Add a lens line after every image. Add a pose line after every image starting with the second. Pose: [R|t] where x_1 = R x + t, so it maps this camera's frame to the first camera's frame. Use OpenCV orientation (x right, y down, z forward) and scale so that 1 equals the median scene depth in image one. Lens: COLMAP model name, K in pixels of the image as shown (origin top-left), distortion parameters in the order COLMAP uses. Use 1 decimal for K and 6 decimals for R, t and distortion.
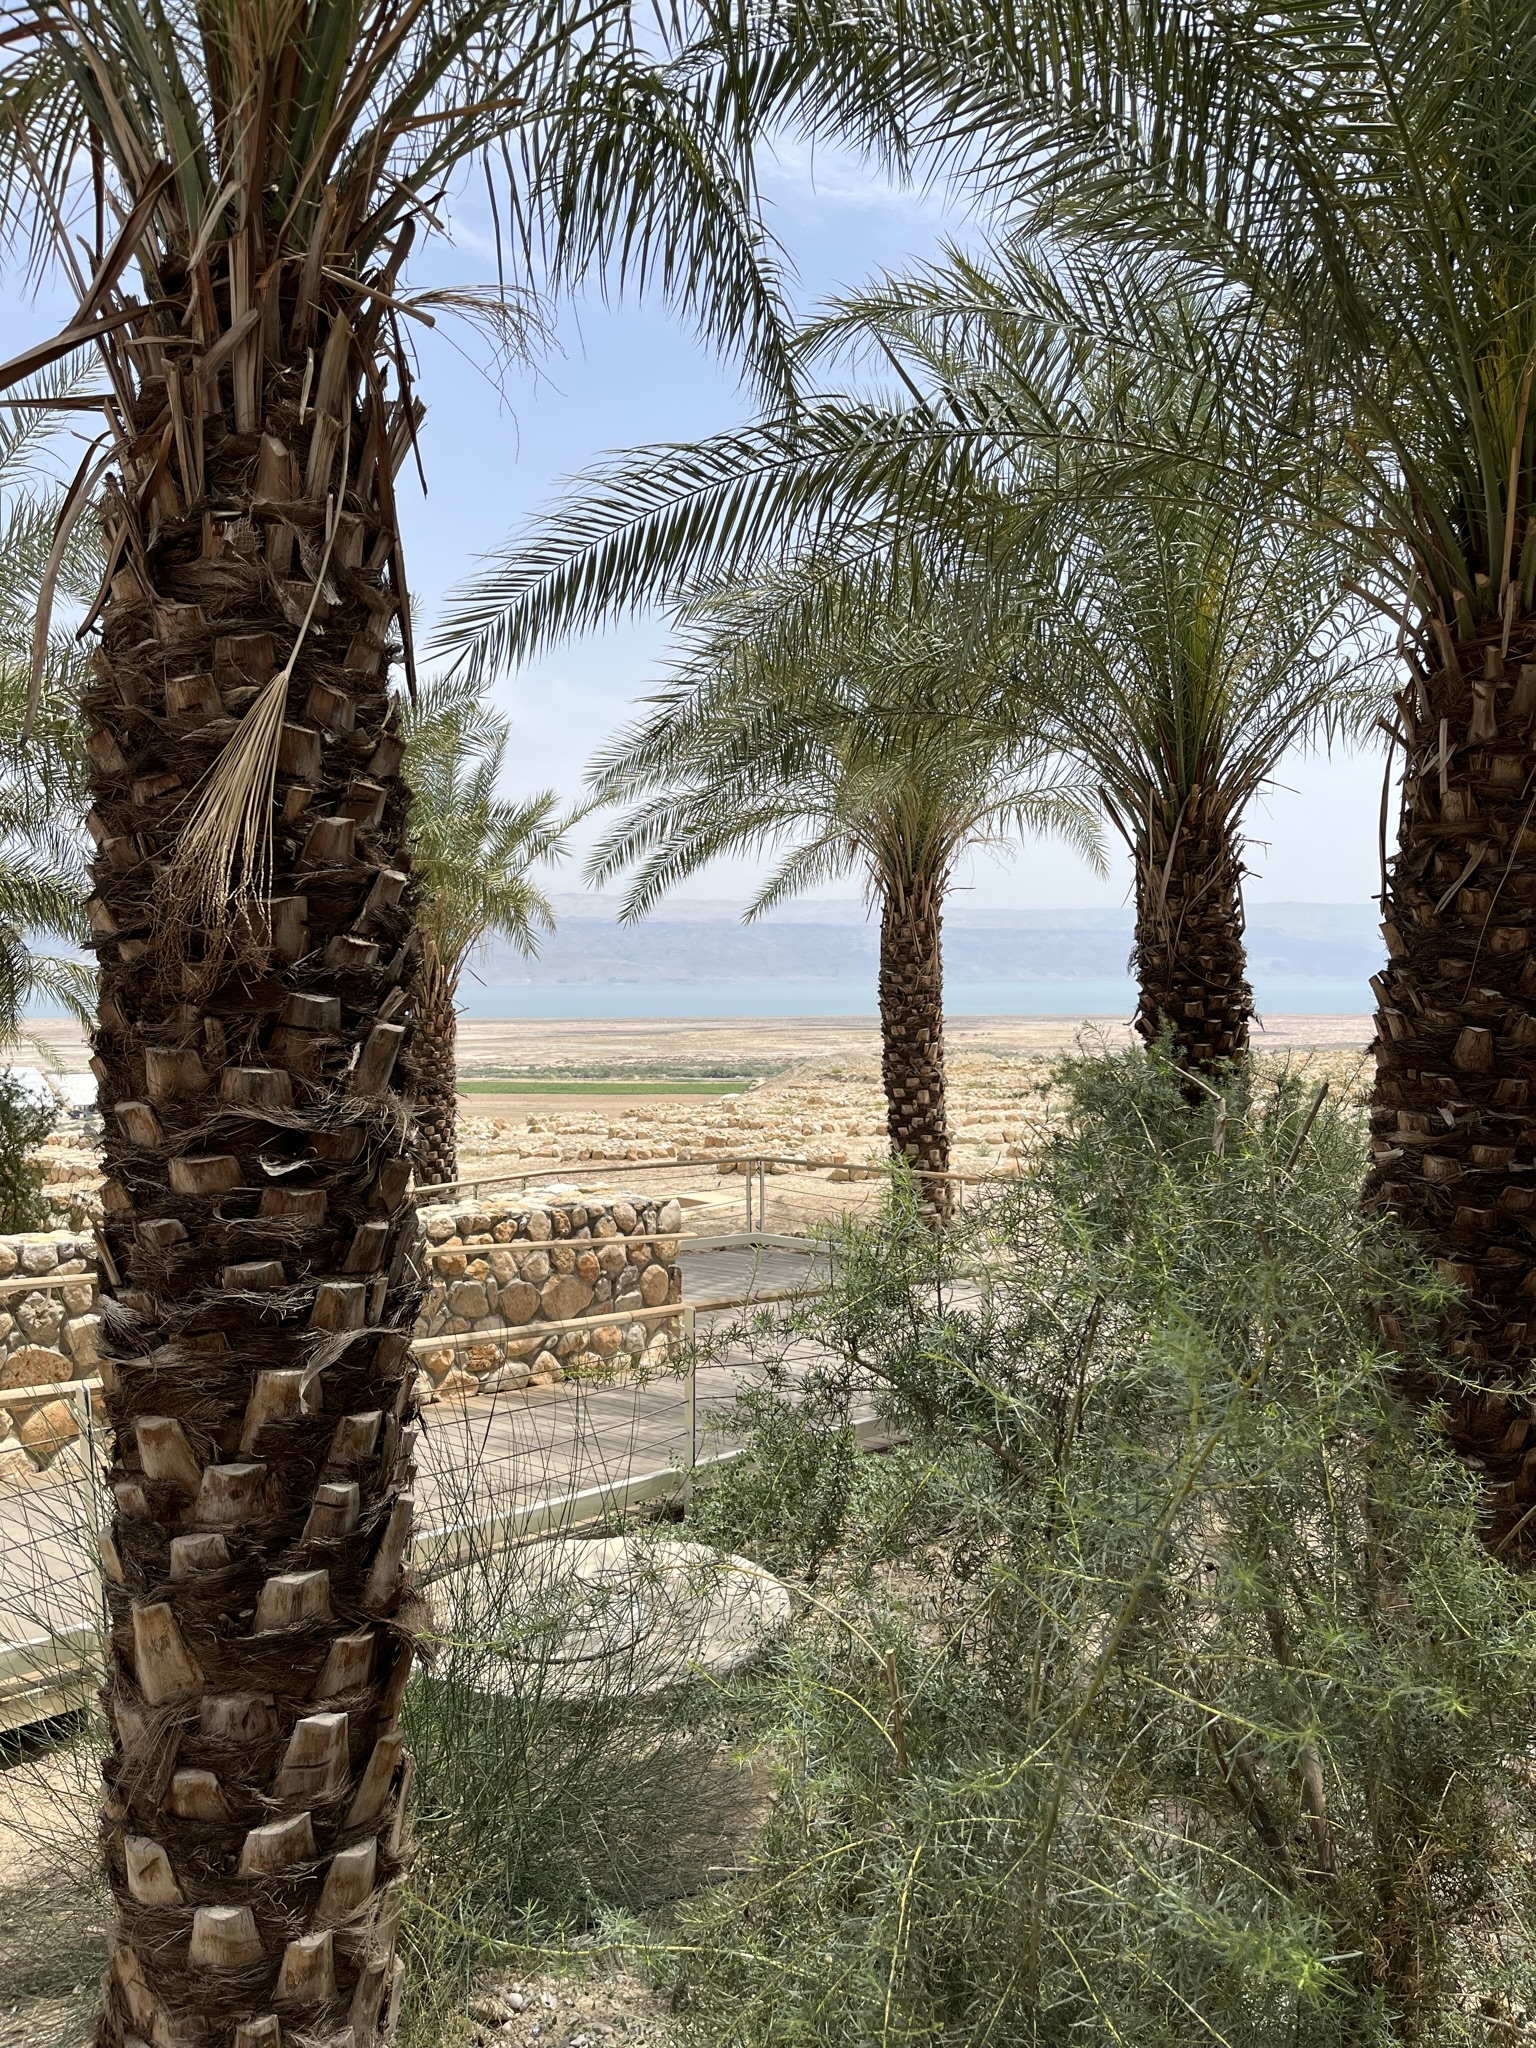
lens RADIAL K [[1546.3, 0, 768.6], [0, 1546.3, 1021.0], [0, 0, 1]] dist [0.001769, 0.000070]
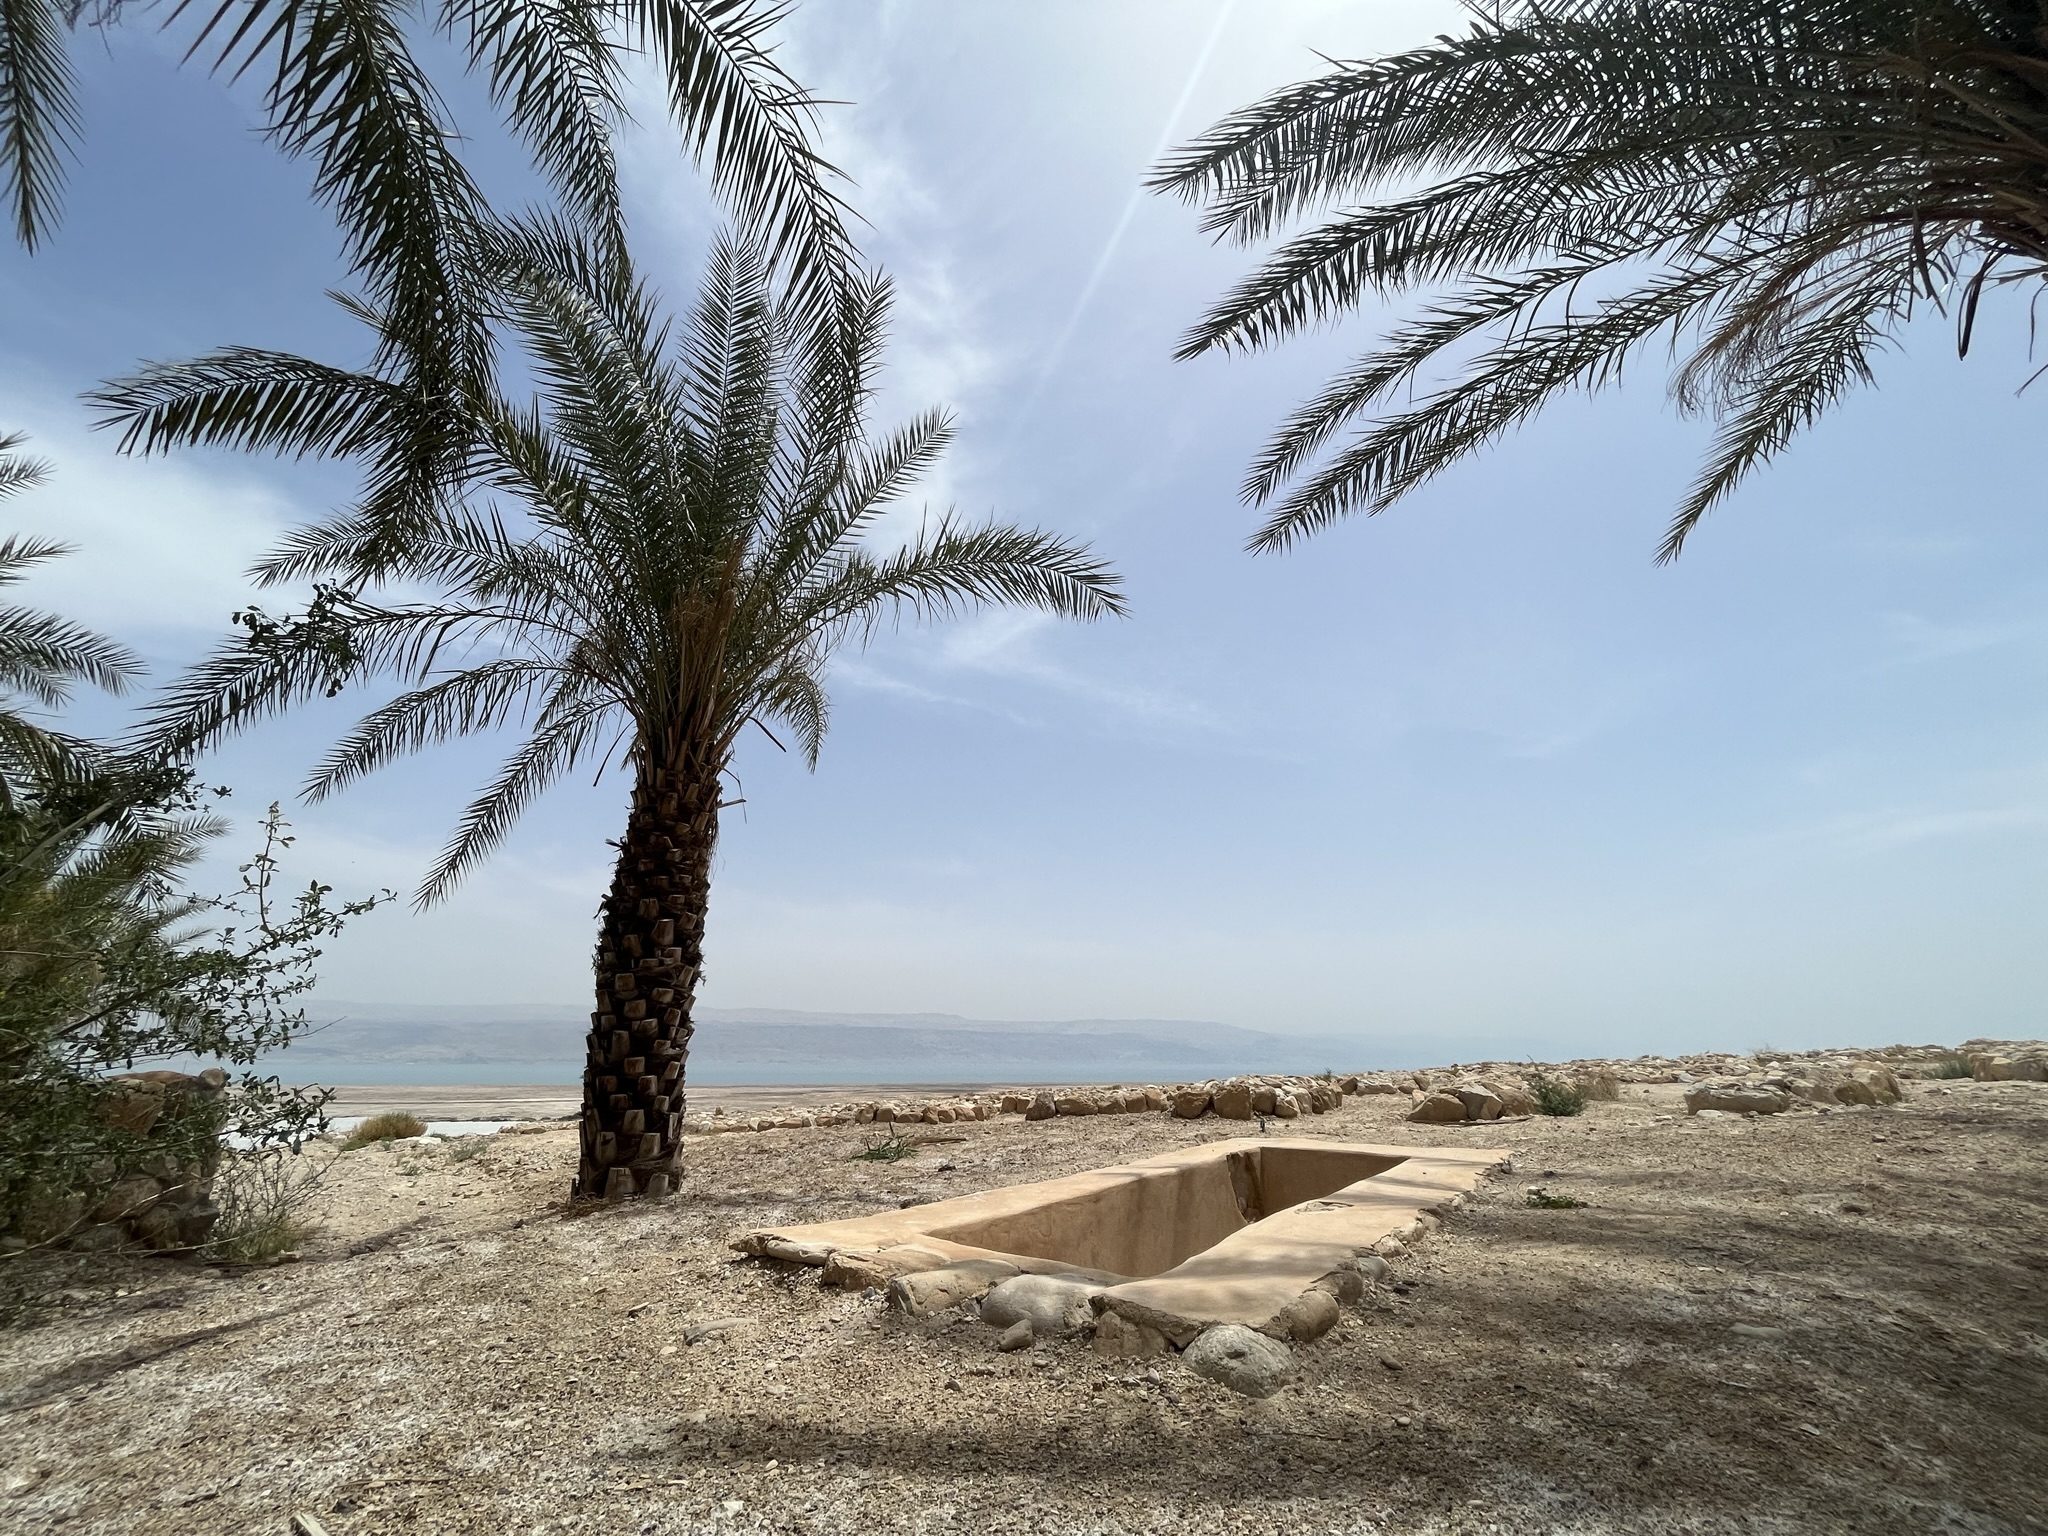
lens RADIAL K [[829.4, 0, 1020.5], [0, 829.4, 763.8], [0, 0, 1]] dist [-0.003583, 0.001153]
pose [[0.984302, 0.063470, 0.164686, -0.148890], [0.001099, 0.930878, -0.365329, 0.092419], [-0.176490, 0.359775, 0.916195, 0.715894]]
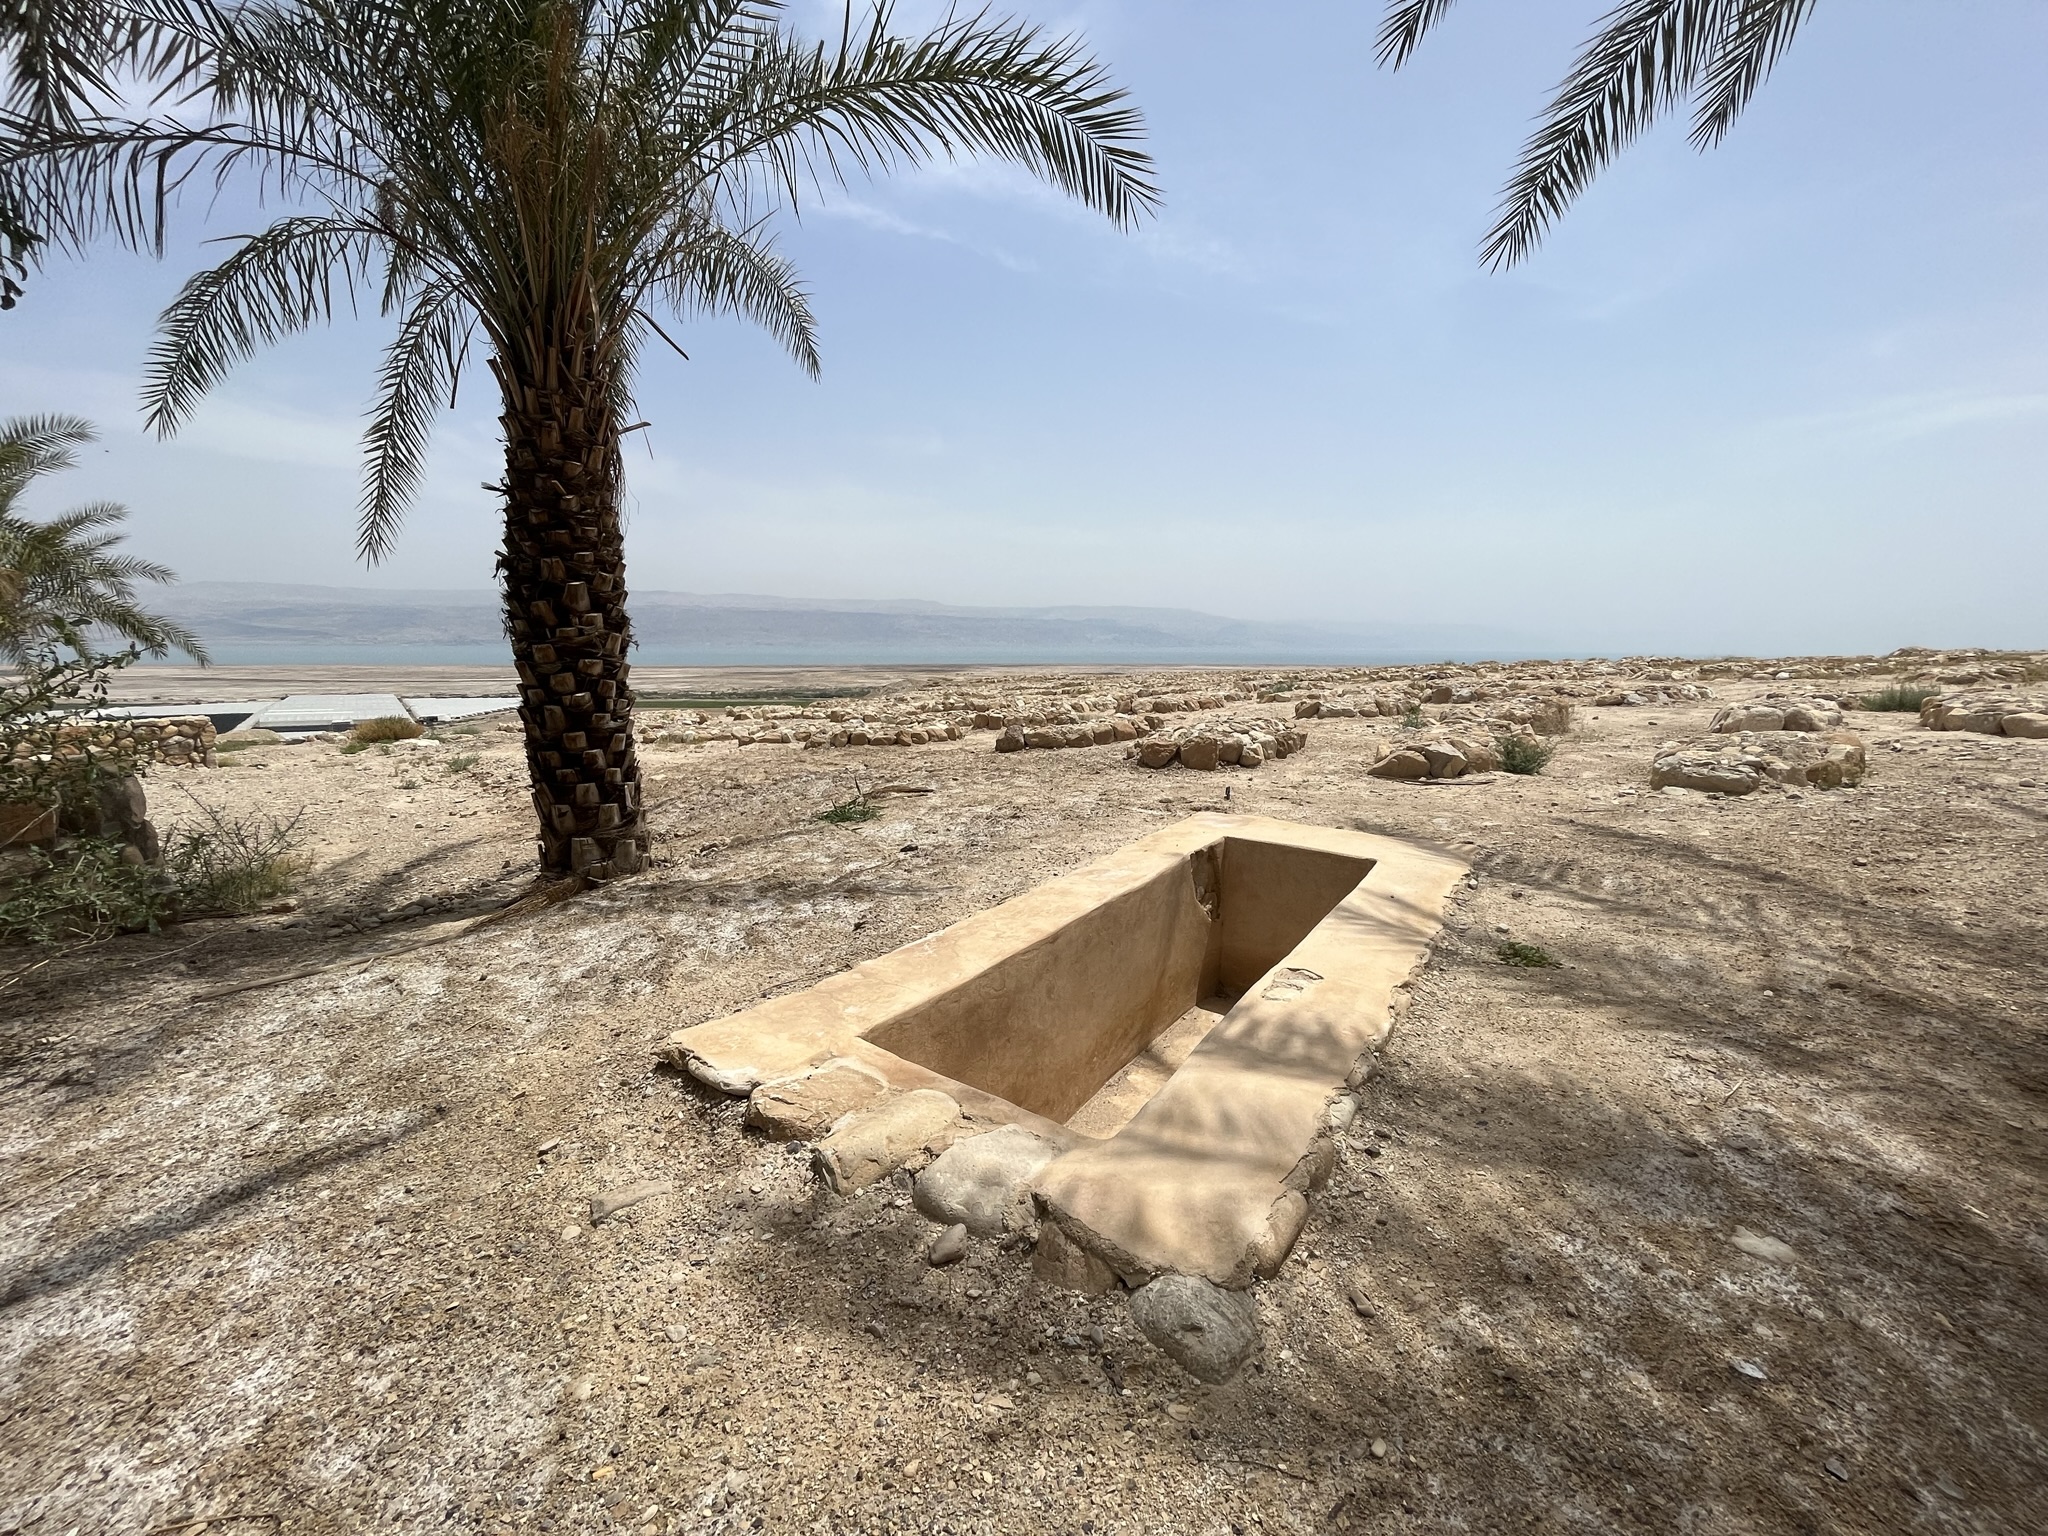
lens RADIAL K [[829.4, 0, 1017.7], [0, 829.4, 766.2], [0, 0, 1]] dist [-0.003583, 0.001153]
pose [[0.979766, -0.020001, 0.199145, -0.140543], [-0.003466, 0.993149, 0.116802, 0.065810], [-0.200117, -0.115129, 0.972984, 0.741765]]
